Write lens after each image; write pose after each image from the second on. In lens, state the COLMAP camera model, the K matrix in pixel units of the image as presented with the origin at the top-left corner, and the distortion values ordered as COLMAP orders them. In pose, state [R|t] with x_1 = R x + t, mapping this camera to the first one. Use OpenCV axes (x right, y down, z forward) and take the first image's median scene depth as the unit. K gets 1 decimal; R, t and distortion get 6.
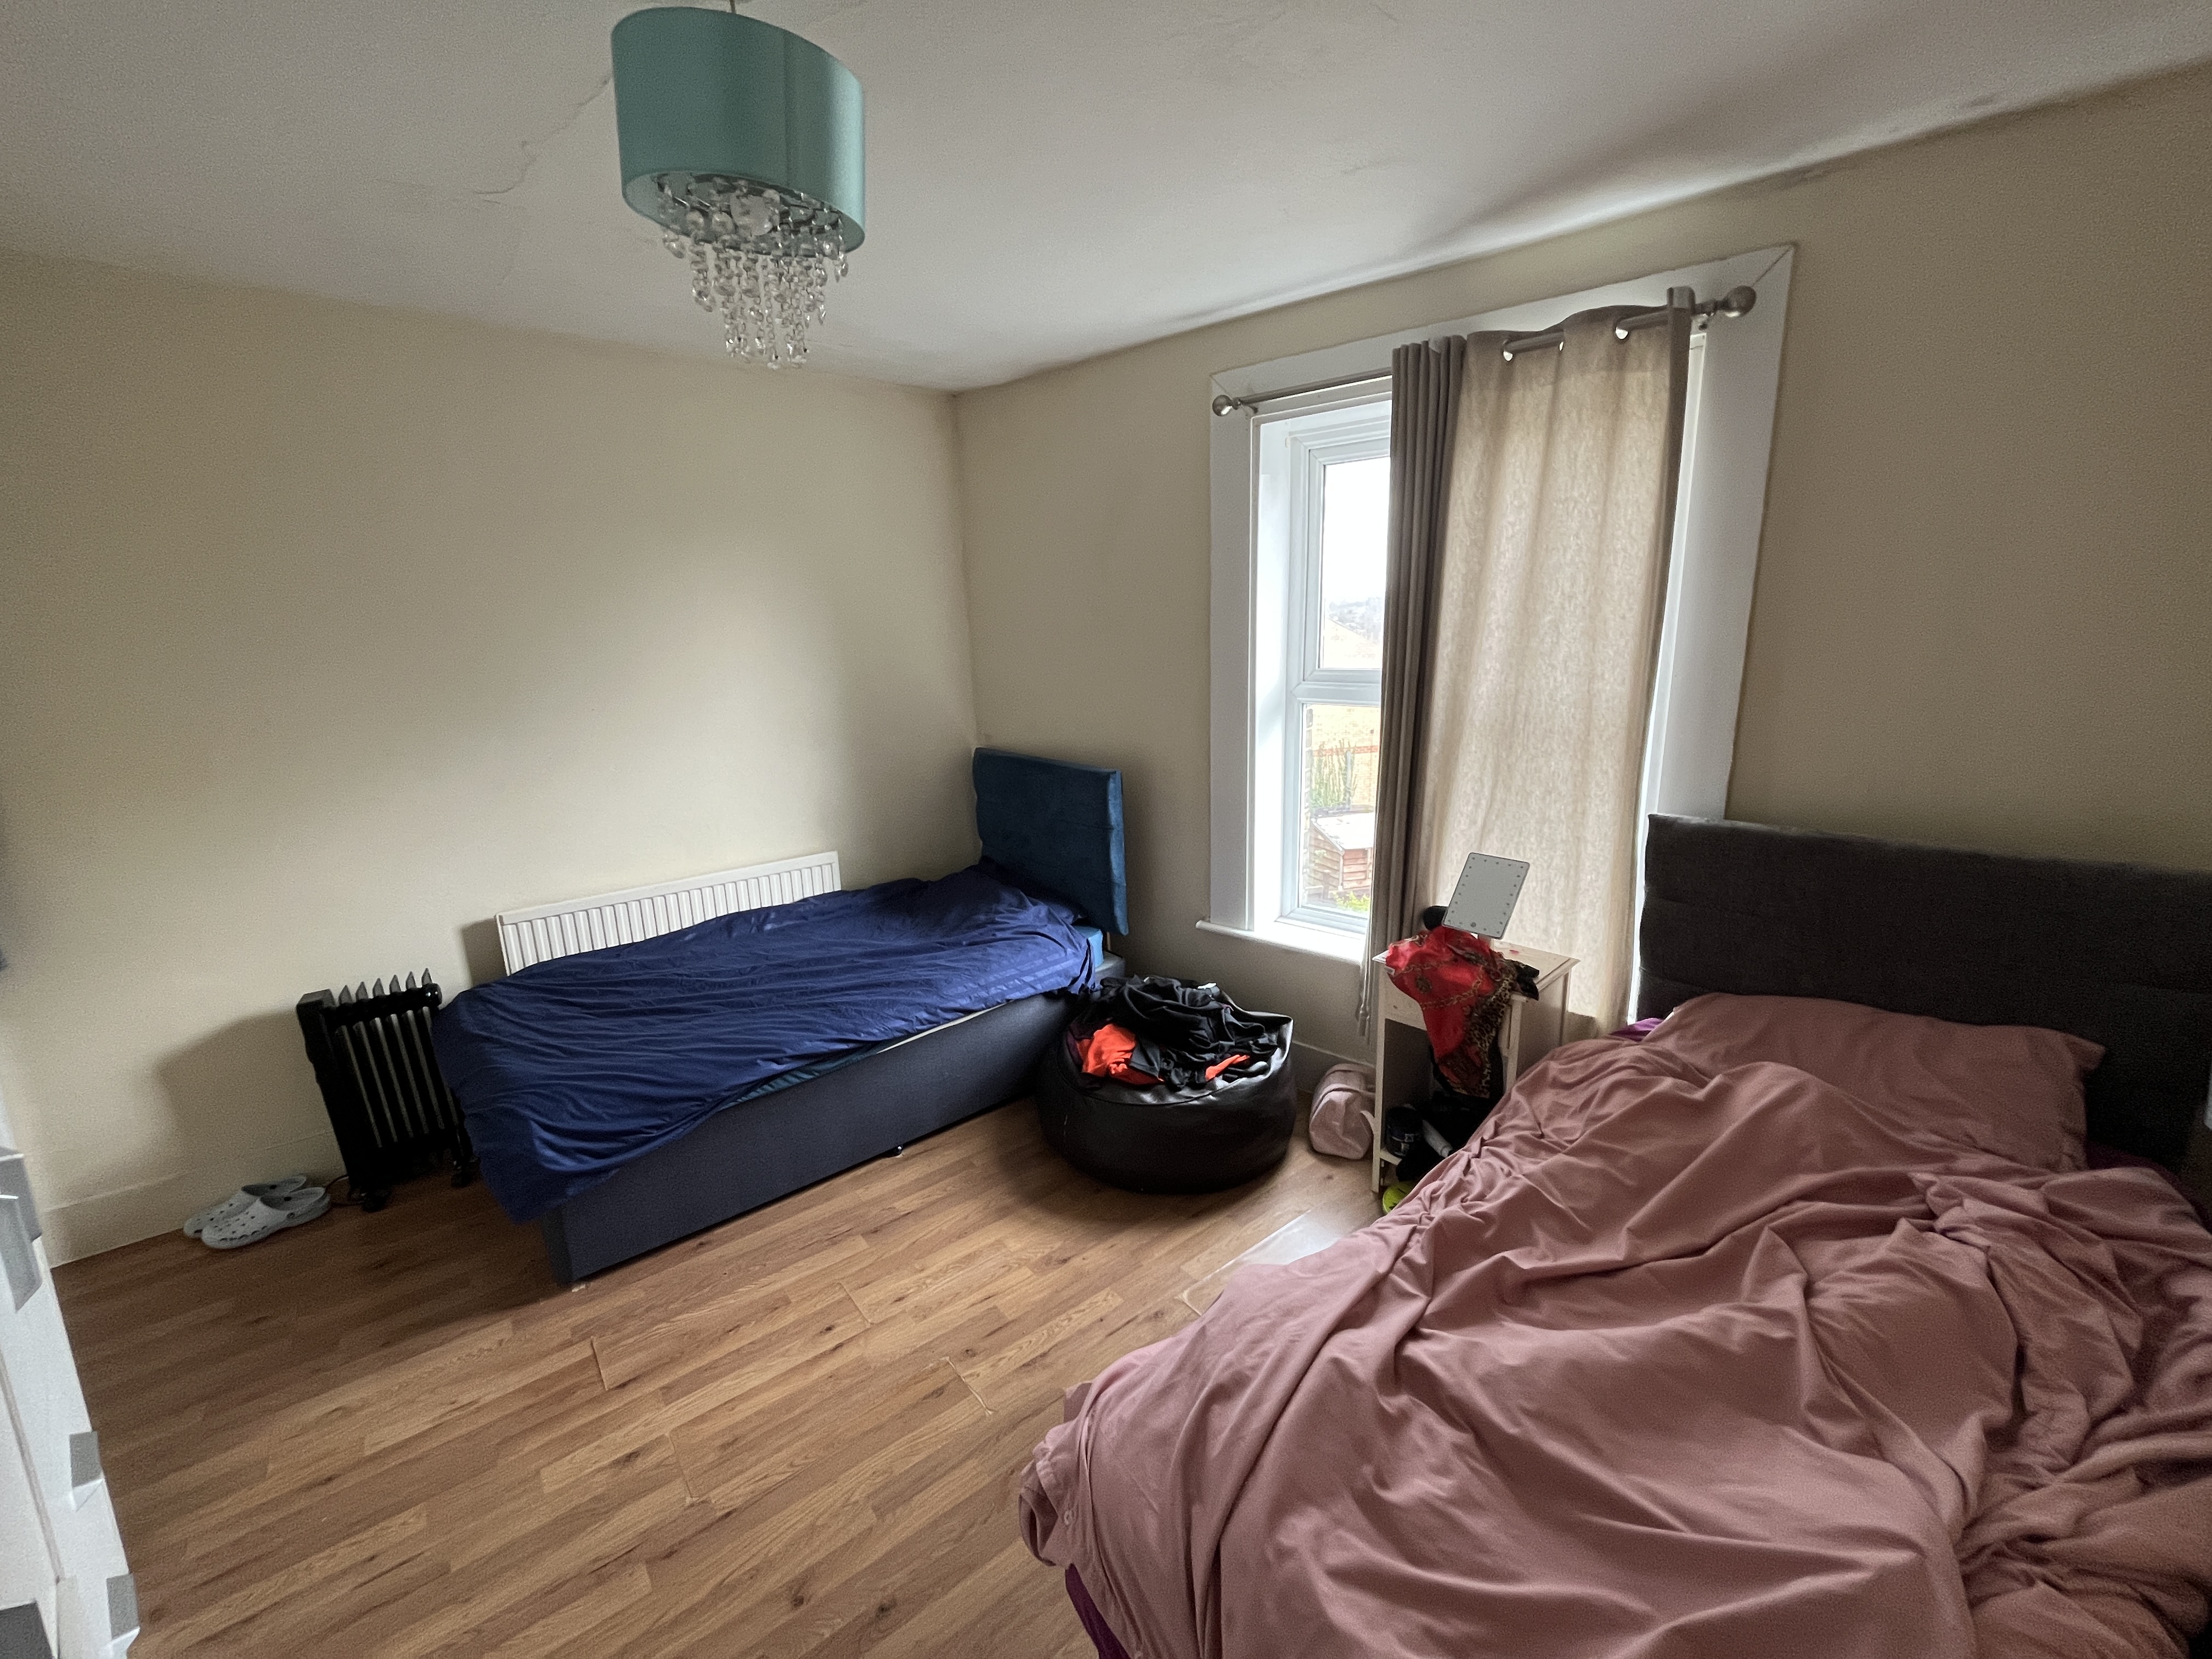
lens RADIAL K [[890.9, 0, 1096.9], [0, 890.9, 823.5], [0, 0, 1]] dist [-0.006463, -0.000016]
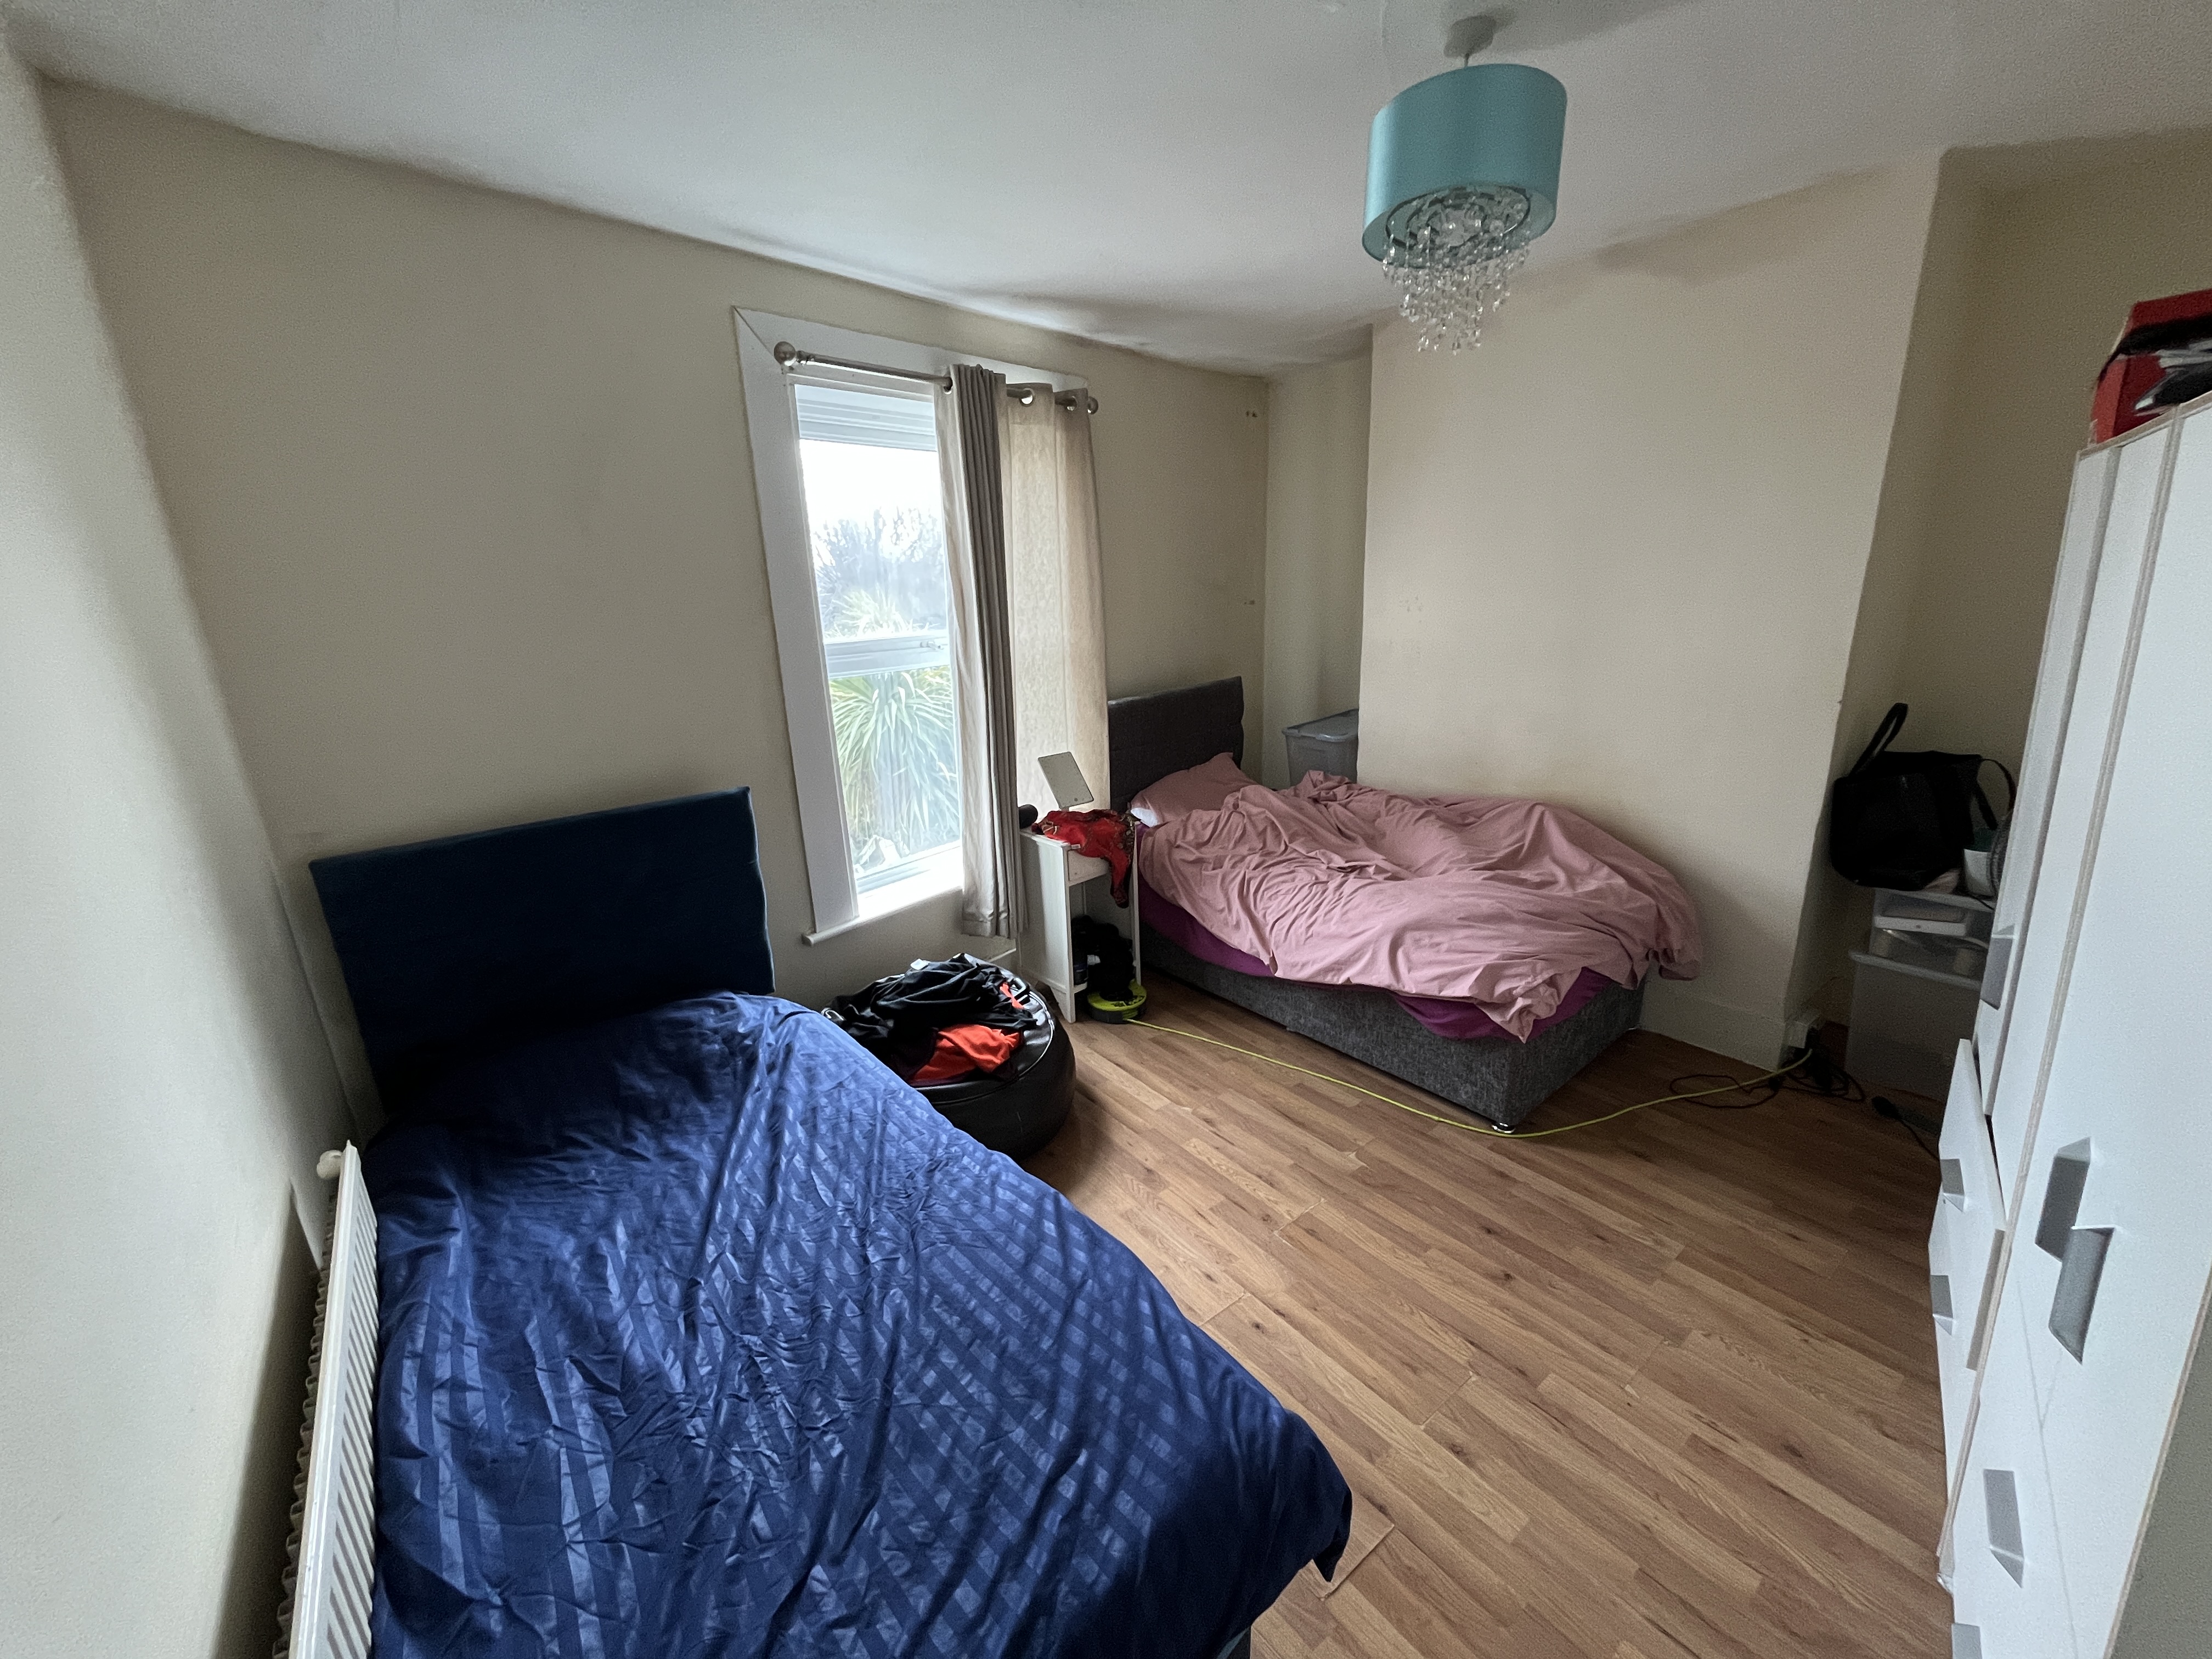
lens RADIAL K [[890.9, 0, 1096.9], [0, 890.9, 823.5], [0, 0, 1]] dist [-0.006463, -0.000016]
pose [[0.012588, -0.240426, 0.970586, -1.042386], [0.259731, 0.938132, 0.229018, -0.181275], [-0.965599, 0.249208, 0.074255, 0.921320]]
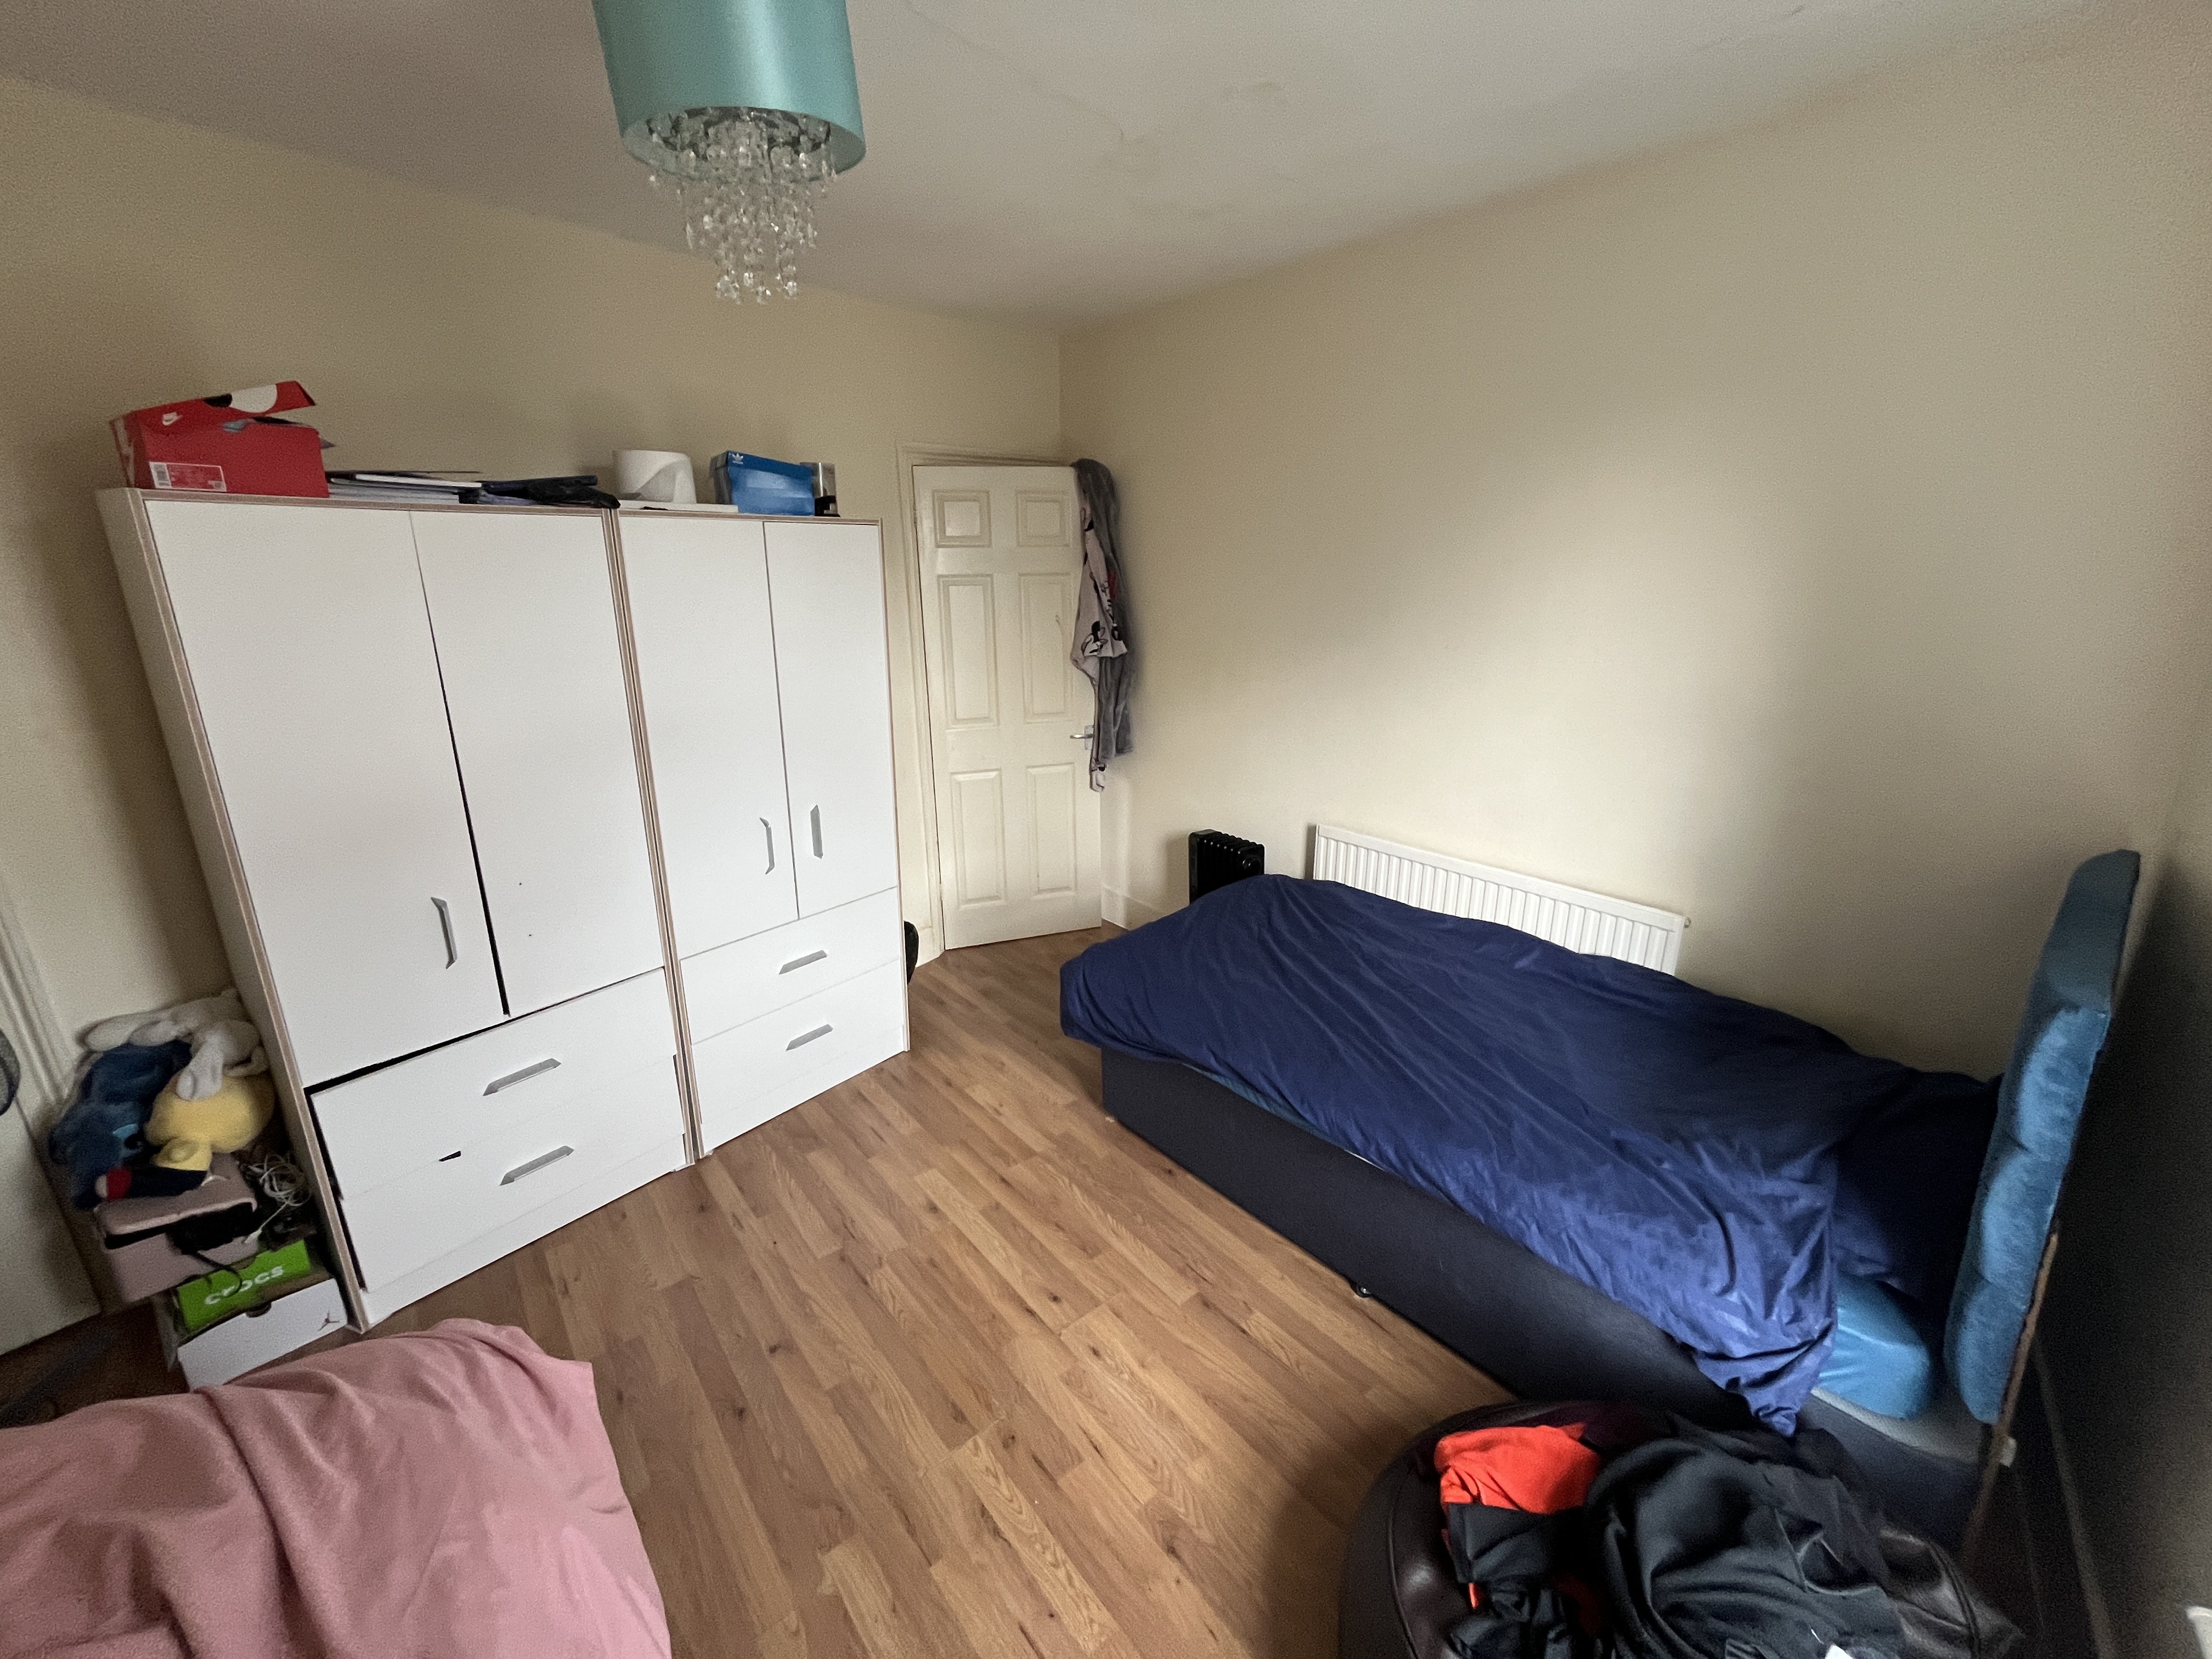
lens RADIAL K [[890.9, 0, 1096.9], [0, 890.9, 823.5], [0, 0, 1]] dist [-0.006463, -0.000016]
pose [[0.014125, 0.306312, -0.951826, 0.448418], [-0.208893, 0.931820, 0.296774, -0.206955], [0.977837, 0.194638, 0.077148, 0.831247]]
